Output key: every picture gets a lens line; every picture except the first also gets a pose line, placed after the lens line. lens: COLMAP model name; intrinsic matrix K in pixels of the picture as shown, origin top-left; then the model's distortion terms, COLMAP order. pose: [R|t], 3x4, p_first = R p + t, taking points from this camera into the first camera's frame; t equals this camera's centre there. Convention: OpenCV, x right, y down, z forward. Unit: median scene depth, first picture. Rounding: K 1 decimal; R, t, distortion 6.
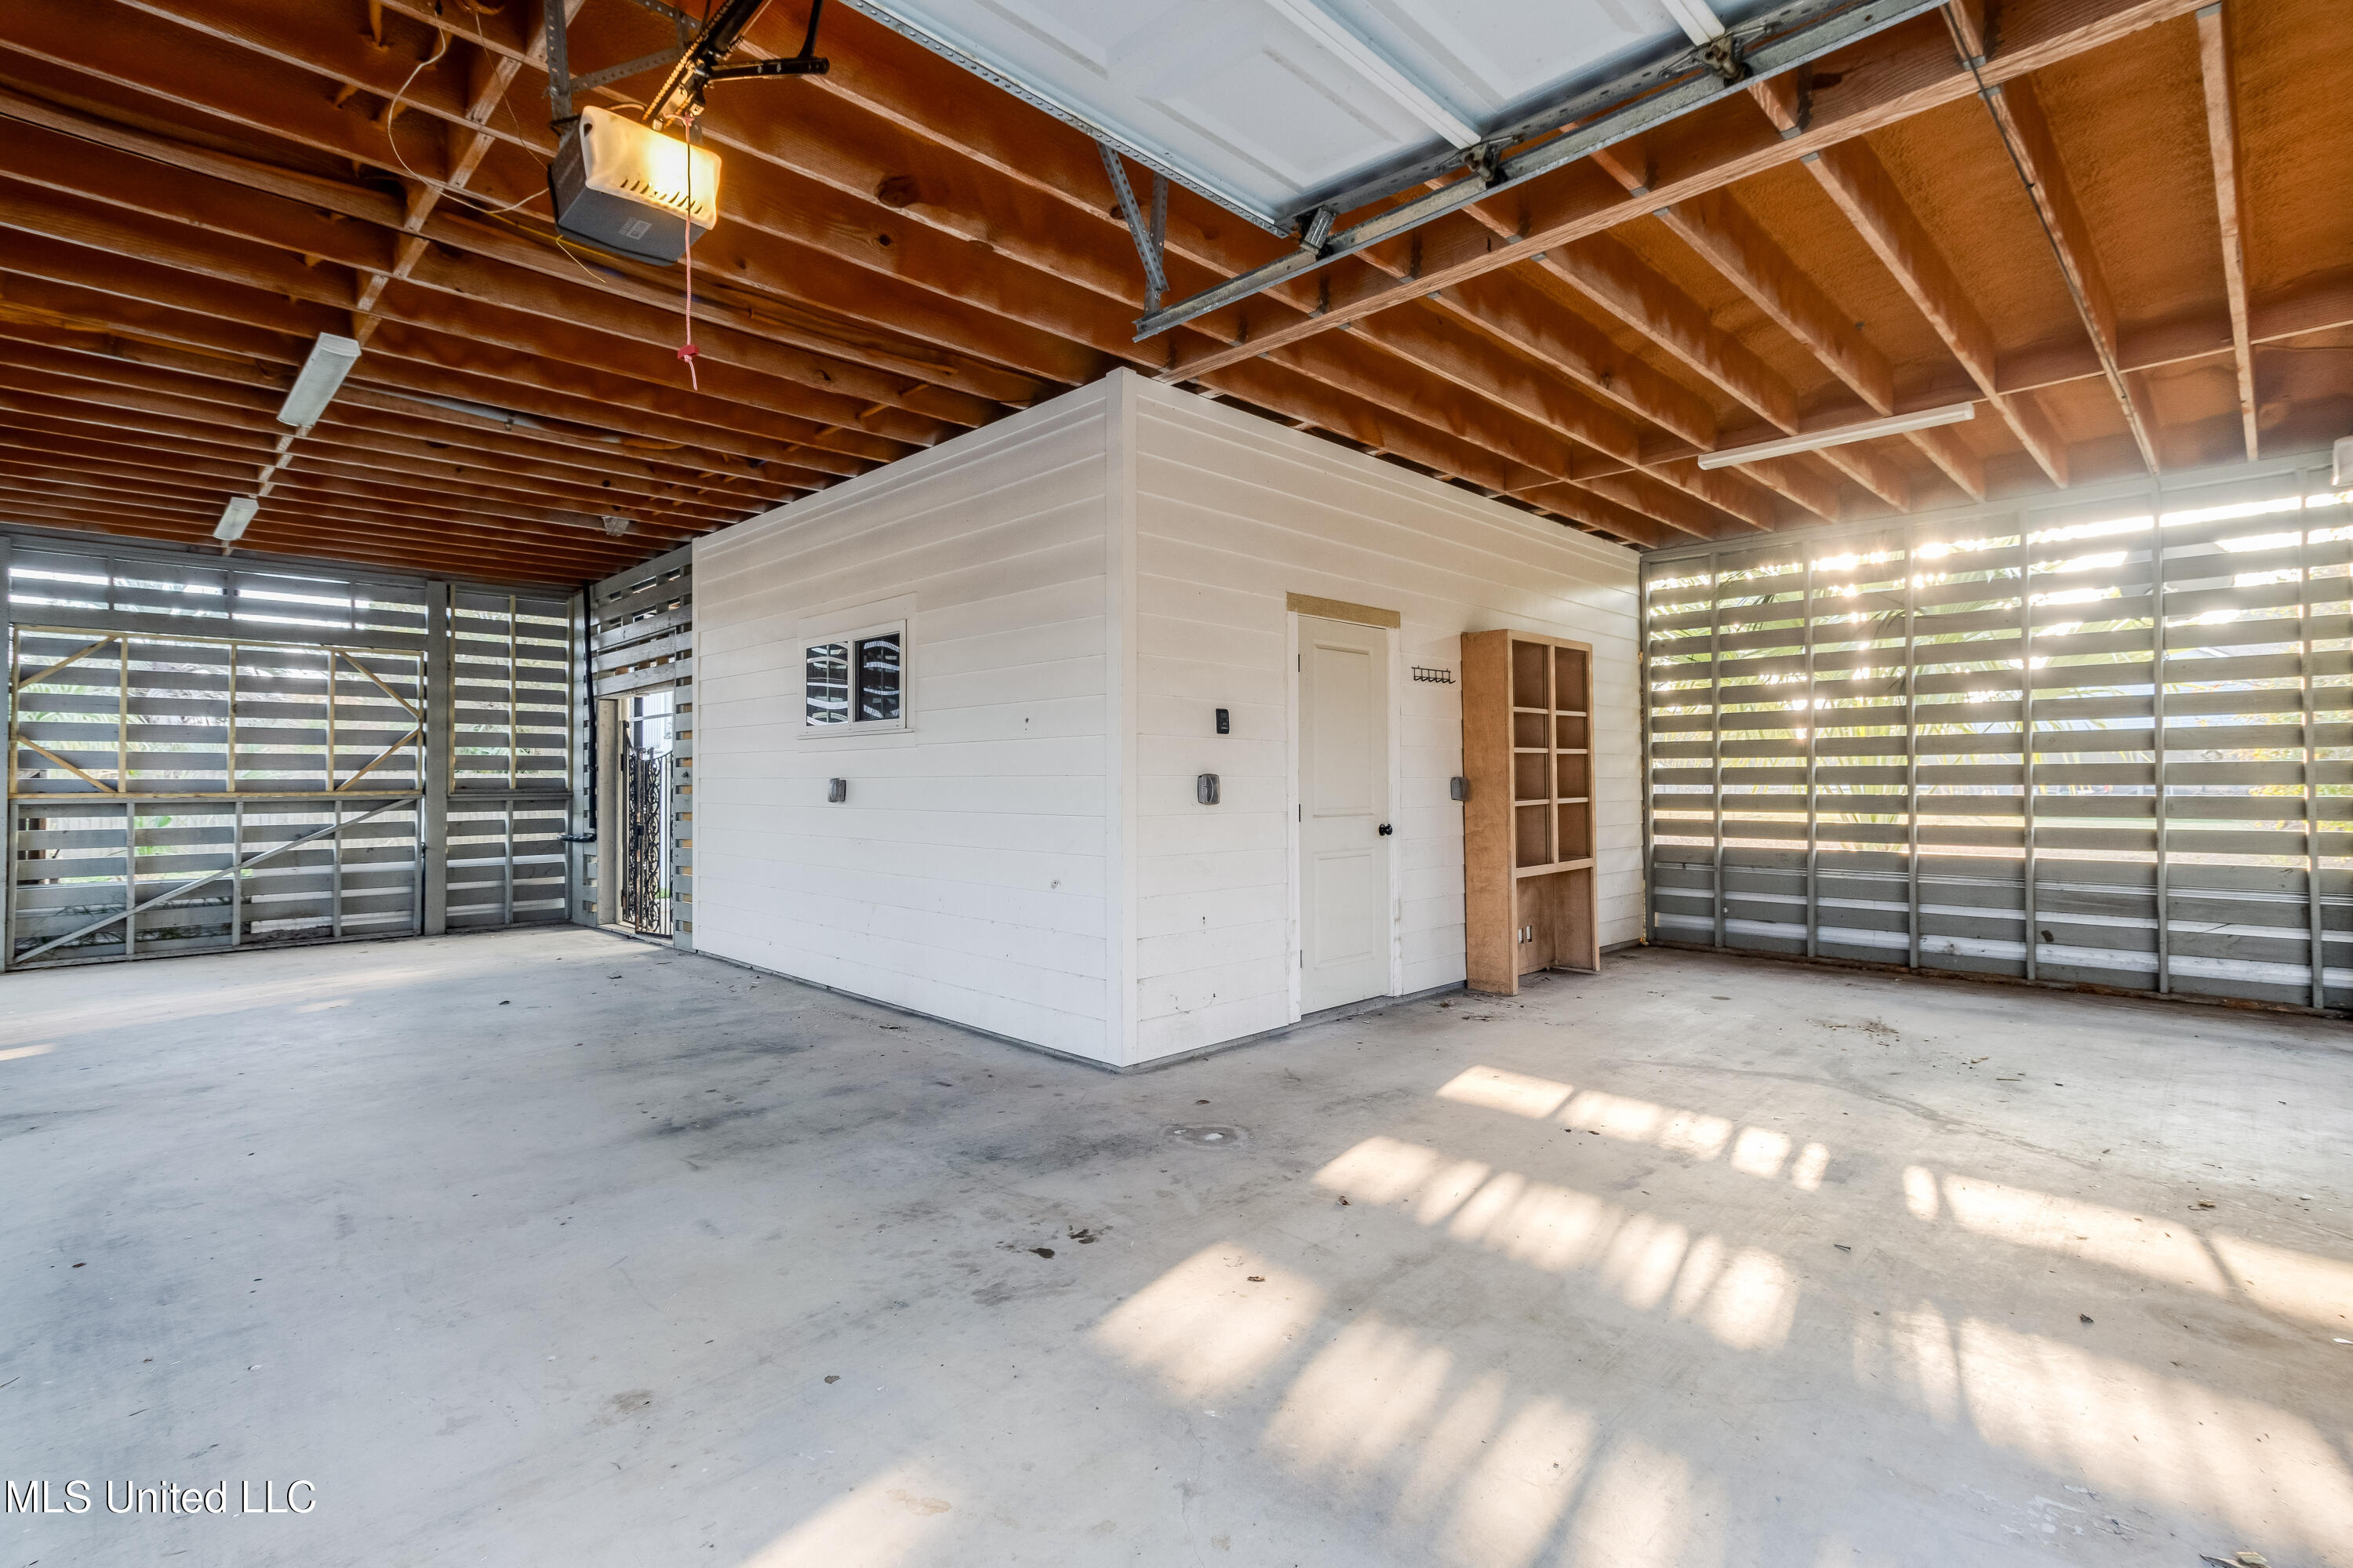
lens RADIAL K [[1098.3, 0, 1166.1], [0, 1098.3, 777.6], [0, 0, 1]] dist [0.005119, 0.000379]
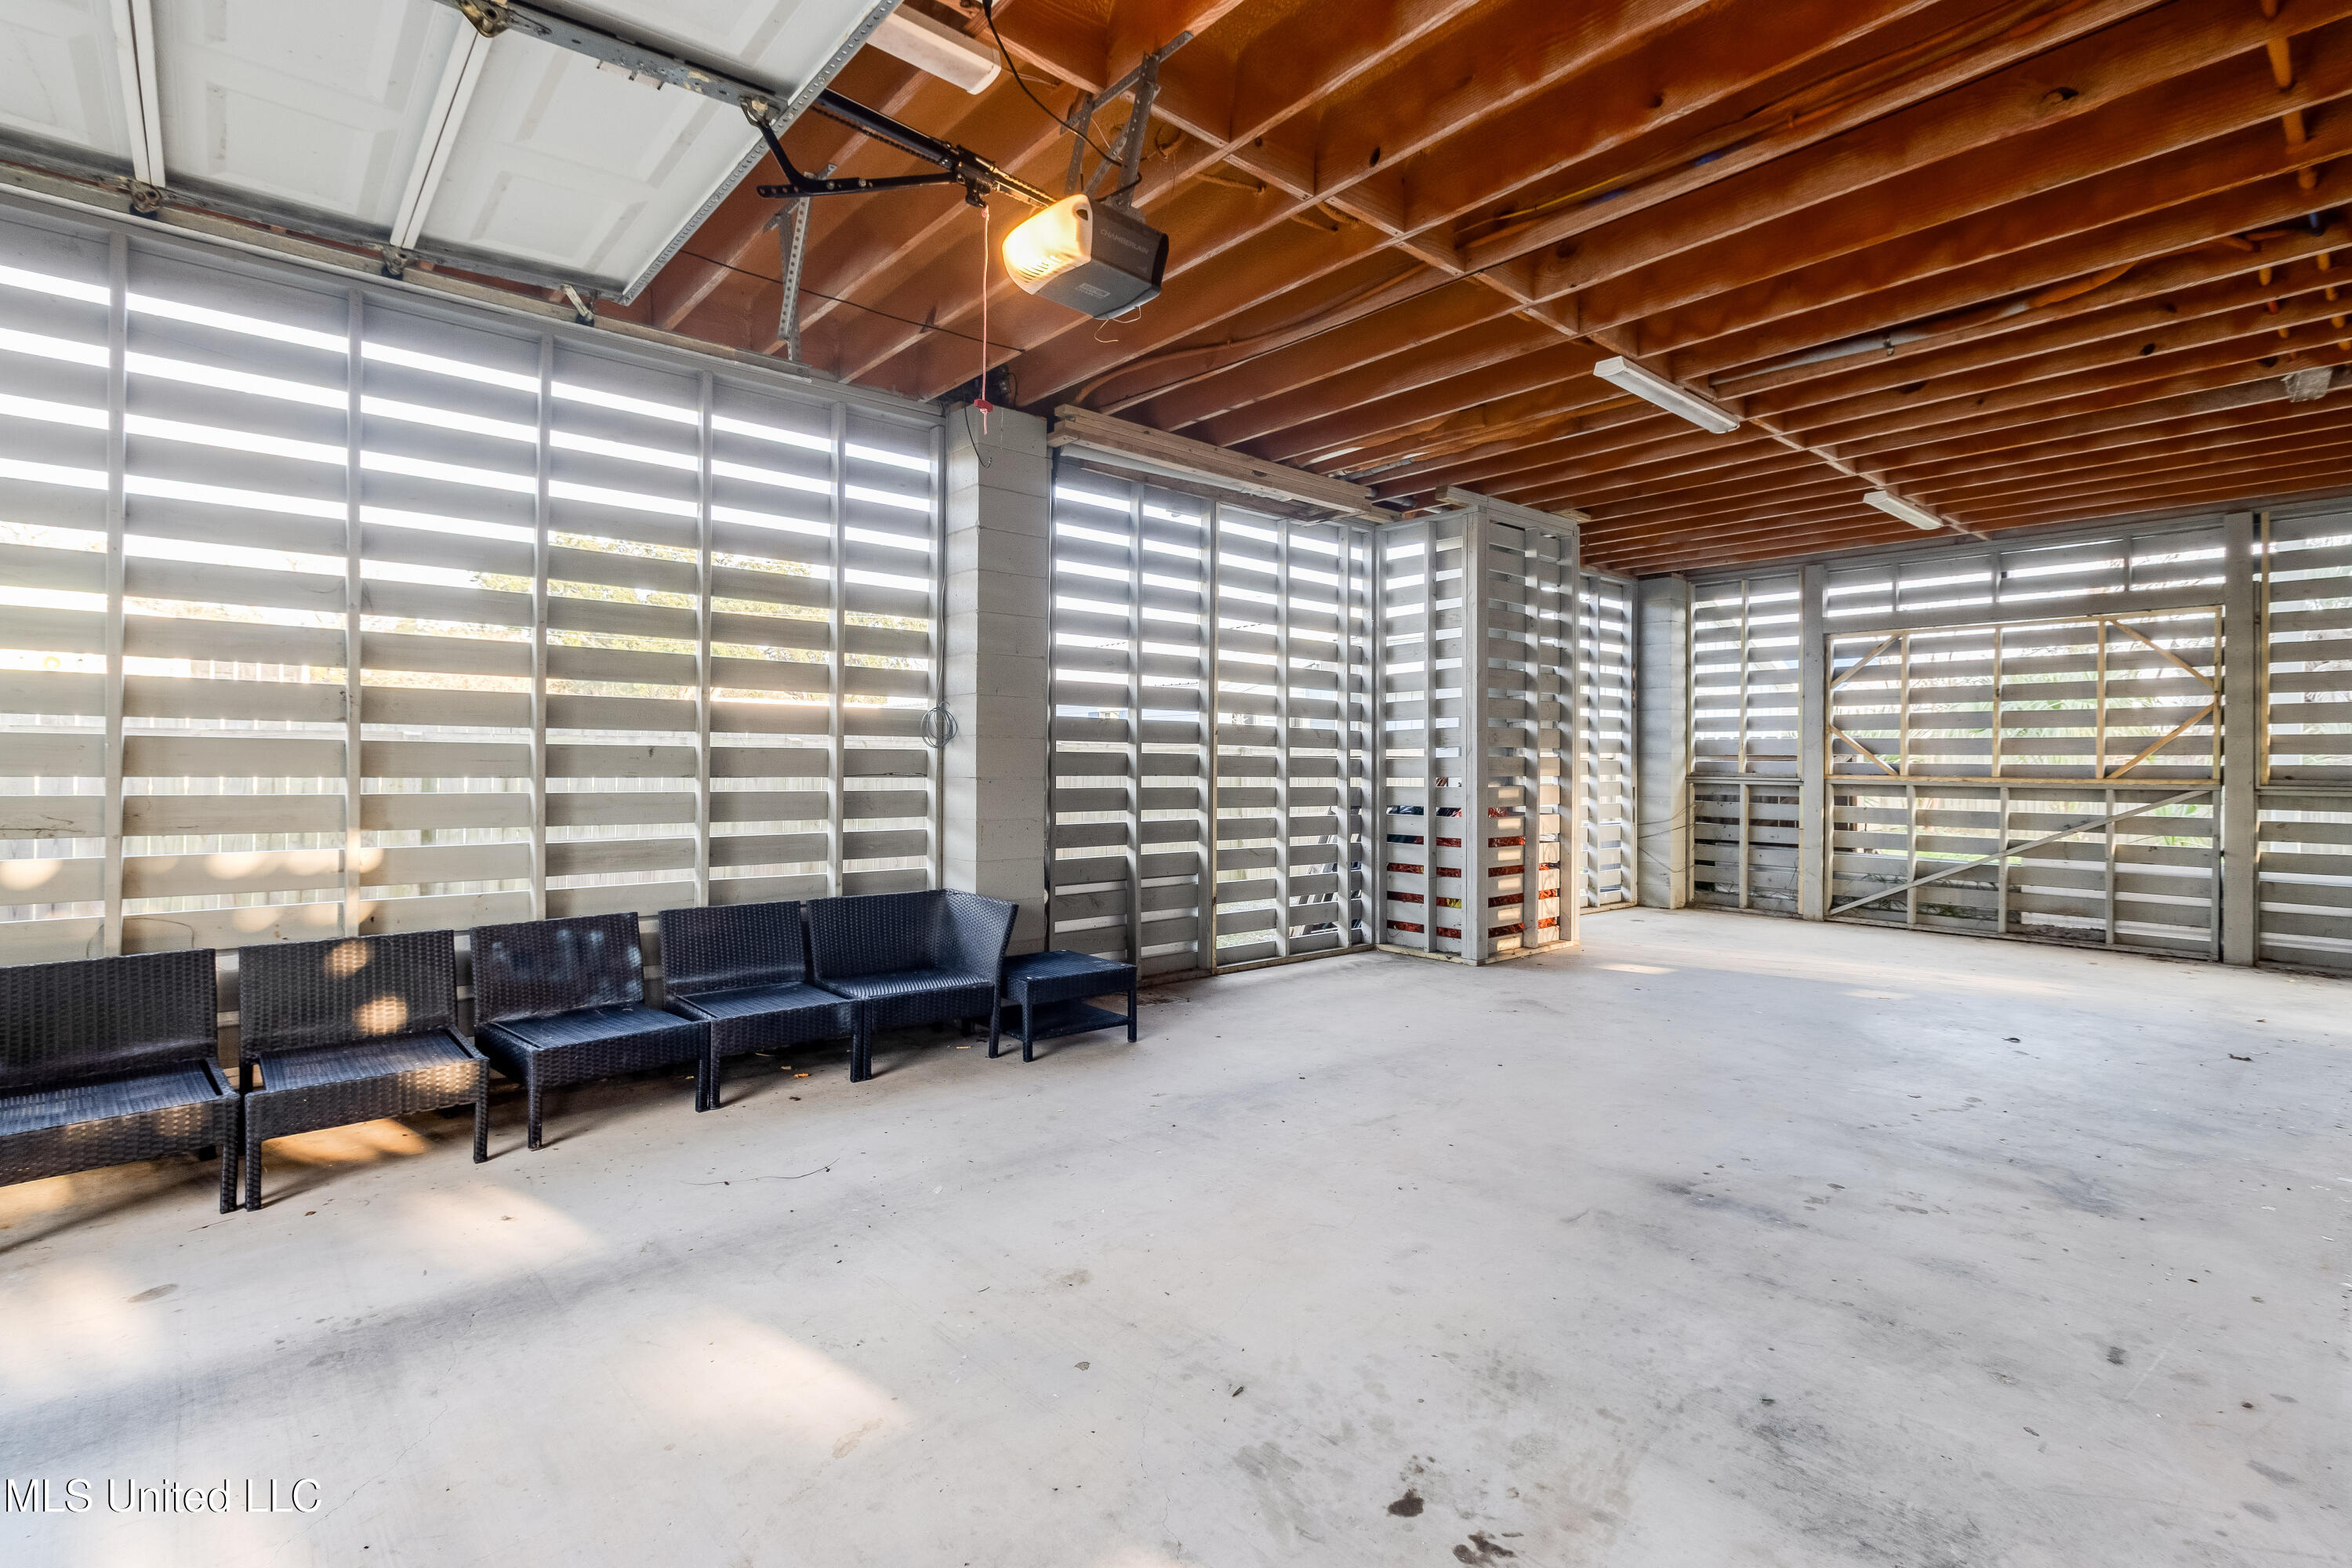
lens RADIAL K [[1097.8, 0, 1166.3], [0, 1097.8, 769.0], [0, 0, 1]] dist [0.005119, 0.000379]
pose [[-0.072587, 0.010041, -0.997312, 0.206791], [-0.005779, 0.999928, 0.010488, -0.000386], [0.997345, 0.006525, -0.072524, 0.351572]]
